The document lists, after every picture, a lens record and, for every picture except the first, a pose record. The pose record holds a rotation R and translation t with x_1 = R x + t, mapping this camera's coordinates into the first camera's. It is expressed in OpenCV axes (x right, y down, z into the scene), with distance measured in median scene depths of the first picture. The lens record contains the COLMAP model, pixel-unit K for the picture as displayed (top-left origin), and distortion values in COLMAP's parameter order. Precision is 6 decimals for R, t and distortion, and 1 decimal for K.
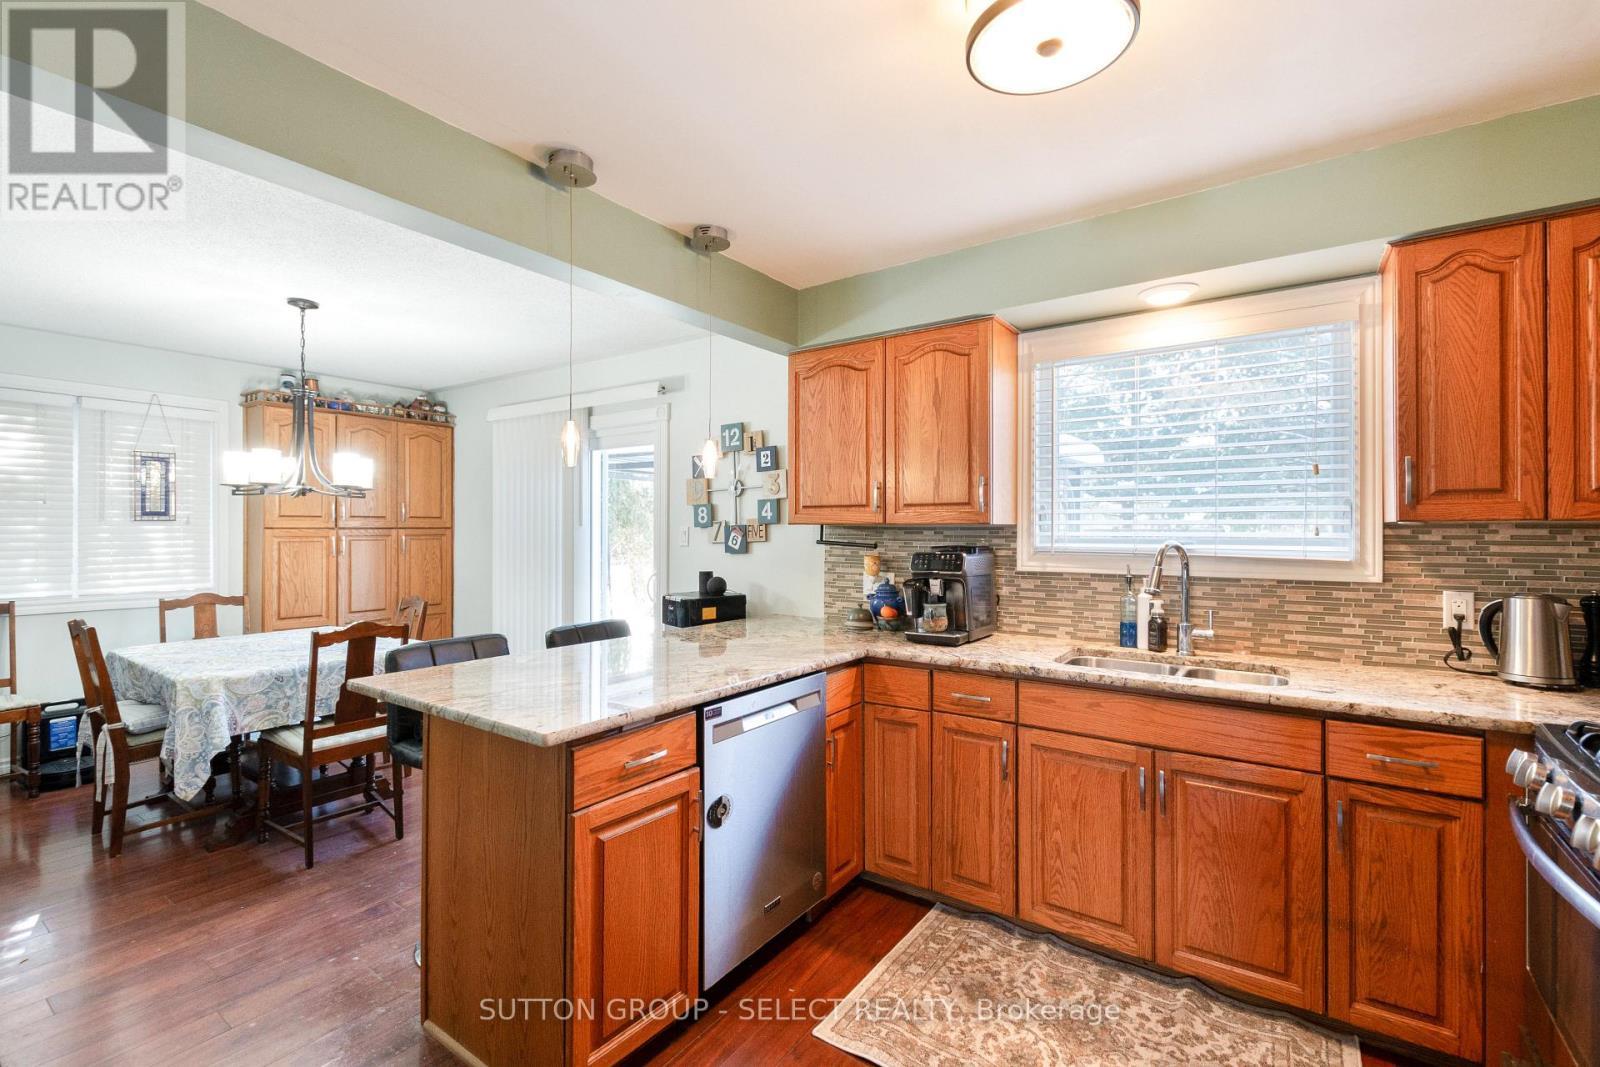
lens RADIAL K [[699.3, 0, 830.1], [0, 699.3, 528.2], [0, 0, 1]] dist [0.001360, -0.002398]
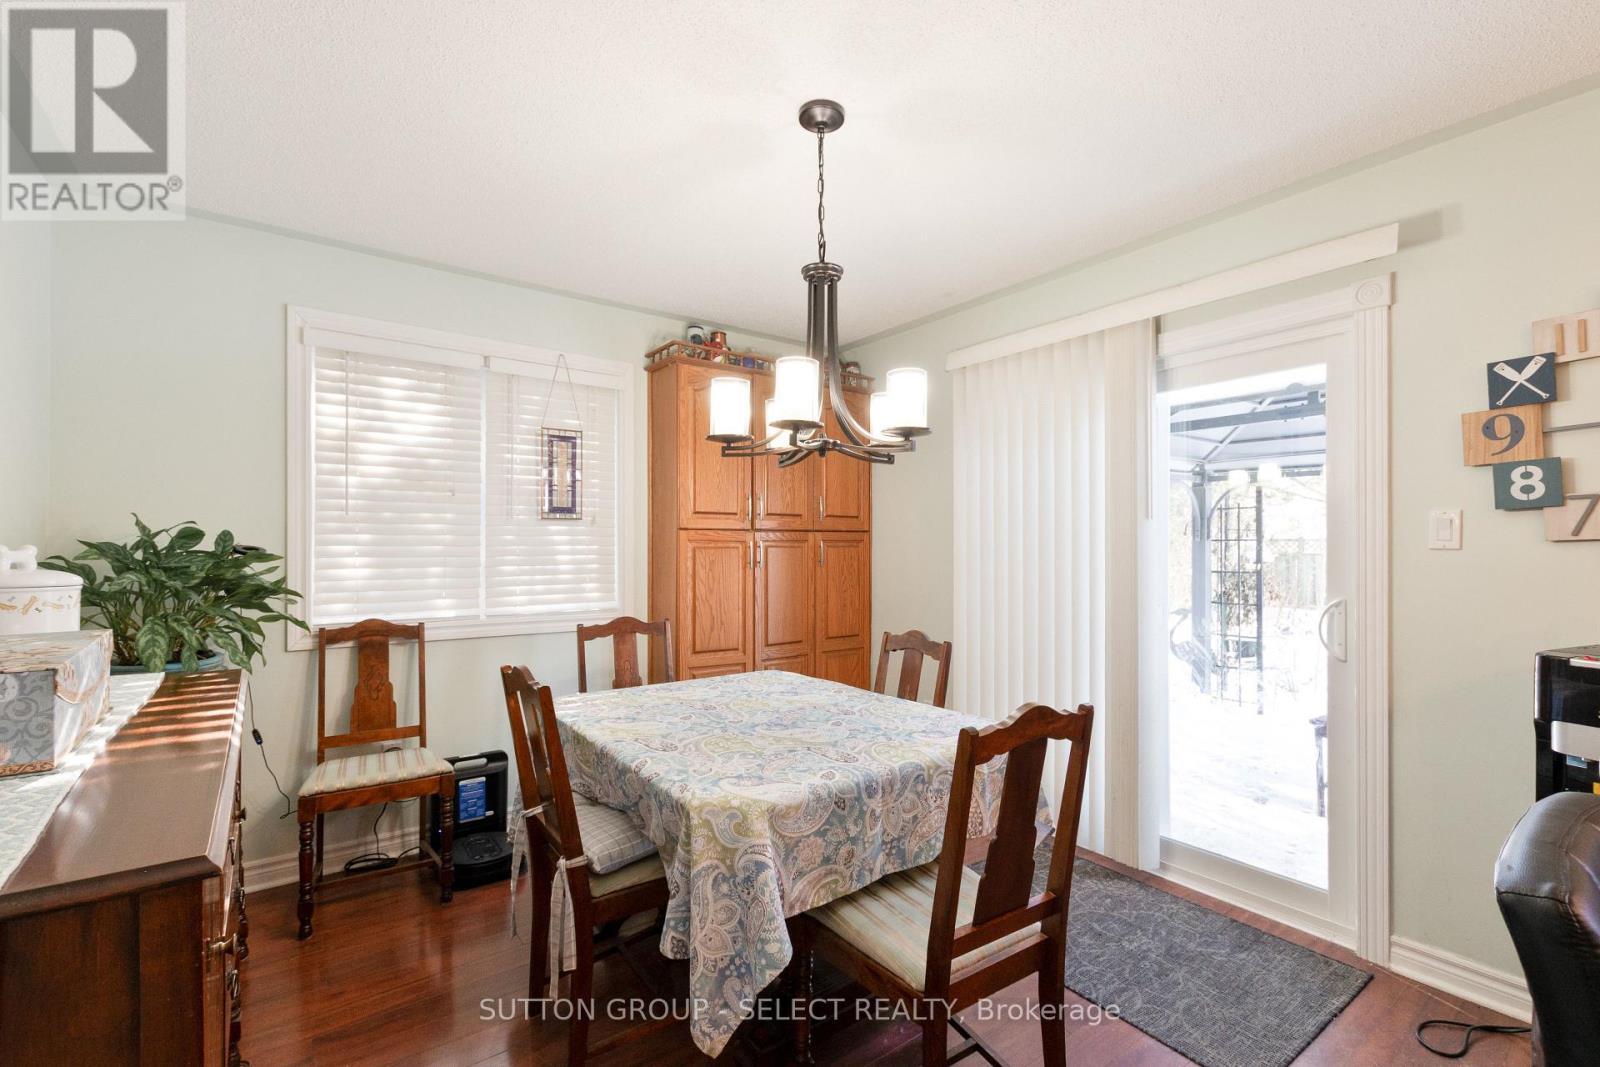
lens RADIAL K [[727.9, 0, 832.9], [0, 727.9, 541.4], [0, 0, 1]] dist [-0.003191, -0.001502]
pose [[0.945582, -0.006273, -0.325323, -0.534042], [0.003701, 0.999957, -0.008522, 0.026838], [0.325362, 0.006854, 0.945565, 0.431162]]
